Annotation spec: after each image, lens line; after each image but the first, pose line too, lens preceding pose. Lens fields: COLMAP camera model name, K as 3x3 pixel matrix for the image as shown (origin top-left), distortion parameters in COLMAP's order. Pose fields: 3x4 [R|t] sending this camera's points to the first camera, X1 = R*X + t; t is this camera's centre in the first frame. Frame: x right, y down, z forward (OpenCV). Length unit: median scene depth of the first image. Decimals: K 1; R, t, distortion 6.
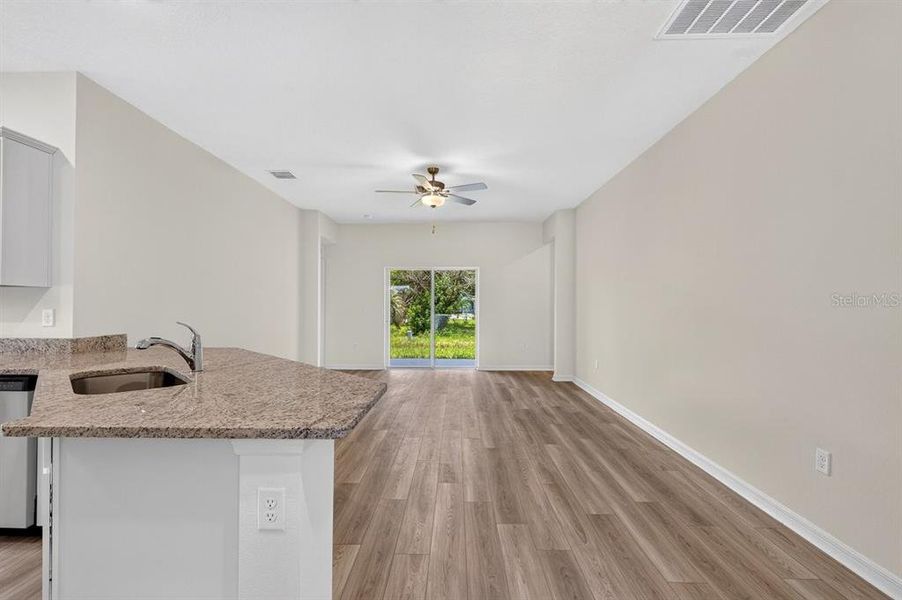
lens RADIAL K [[408.8, 0, 454.5], [0, 408.8, 302.1], [0, 0, 1]] dist [0.002469, -0.000468]
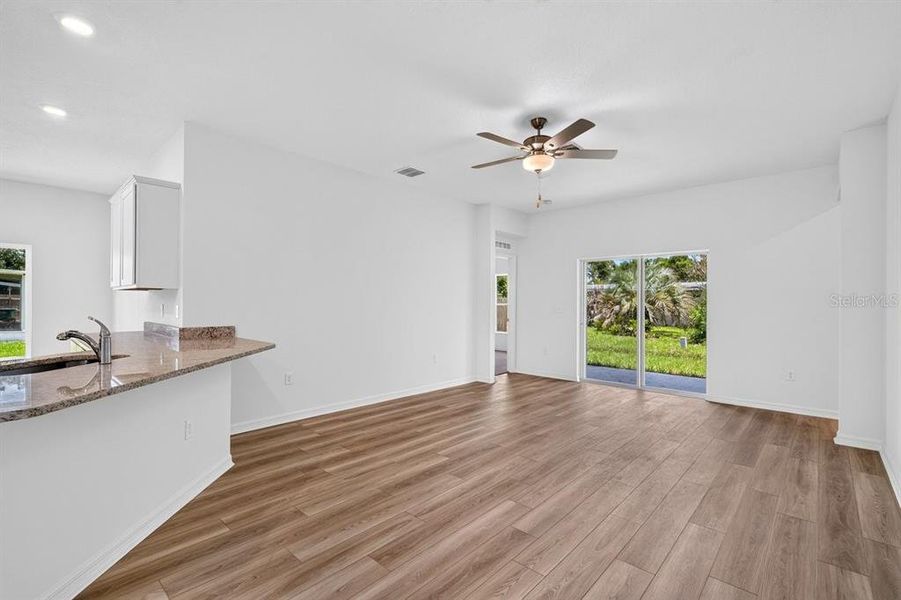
lens RADIAL K [[408.4, 0, 450.0], [0, 408.4, 298.3], [0, 0, 1]] dist [0.002469, -0.000468]
pose [[0.742336, -0.005746, -0.670003, 0.379090], [-0.000123, 0.999962, -0.008712, 0.004077], [0.670027, 0.006550, 0.742307, 0.400545]]
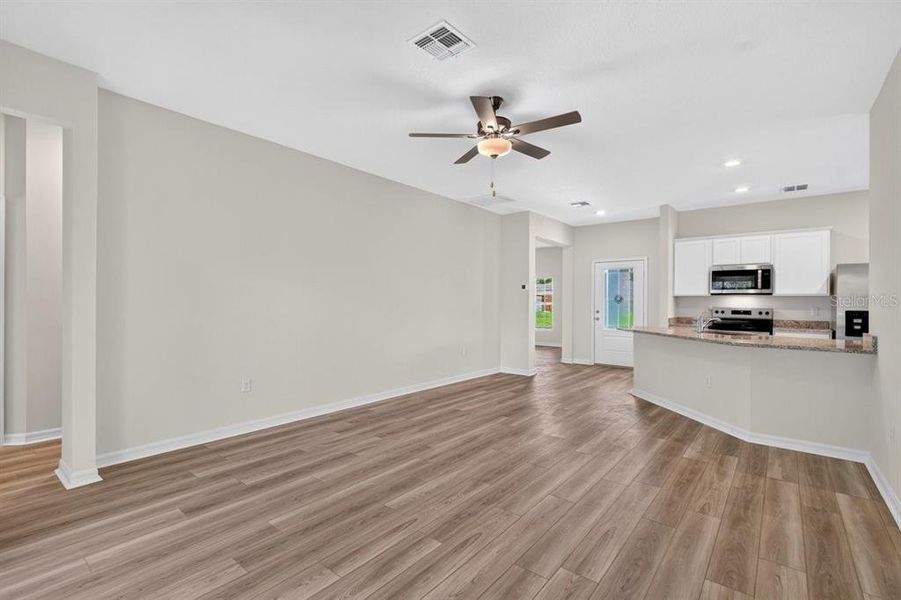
lens RADIAL K [[408.4, 0, 444.9], [0, 408.4, 301.0], [0, 0, 1]] dist [0.002469, -0.000468]
pose [[-0.772875, -0.010764, 0.634467, -0.485375], [-0.015092, 0.999885, -0.001421, 0.007330], [-0.634379, -0.010673, -0.772949, 1.825612]]
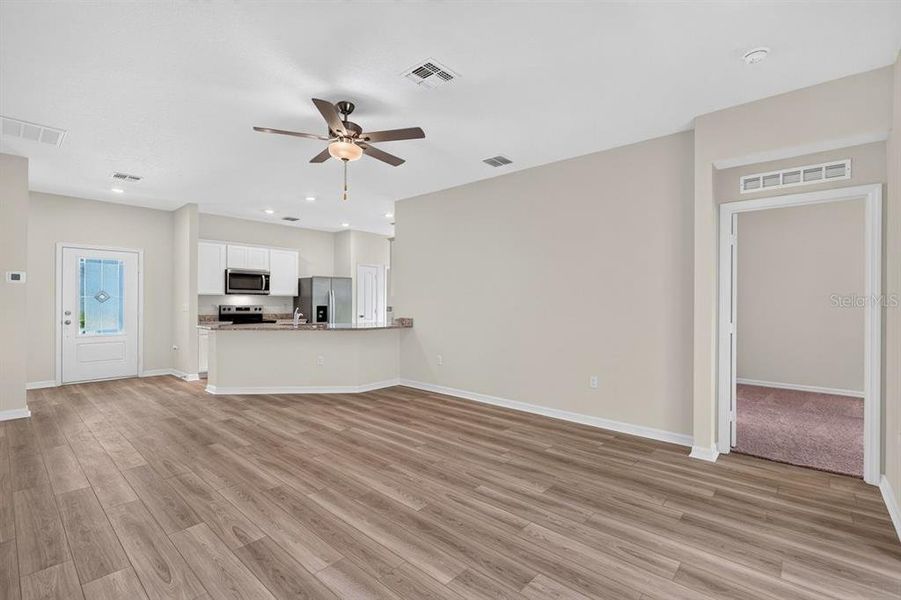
lens RADIAL K [[408.4, 0, 445.7], [0, 408.4, 302.1], [0, 0, 1]] dist [0.002469, -0.000468]
pose [[-0.668165, -0.008173, -0.743968, 0.399126], [-0.003898, 0.999964, -0.007484, 0.010201], [0.744003, -0.002100, -0.668173, 1.840363]]
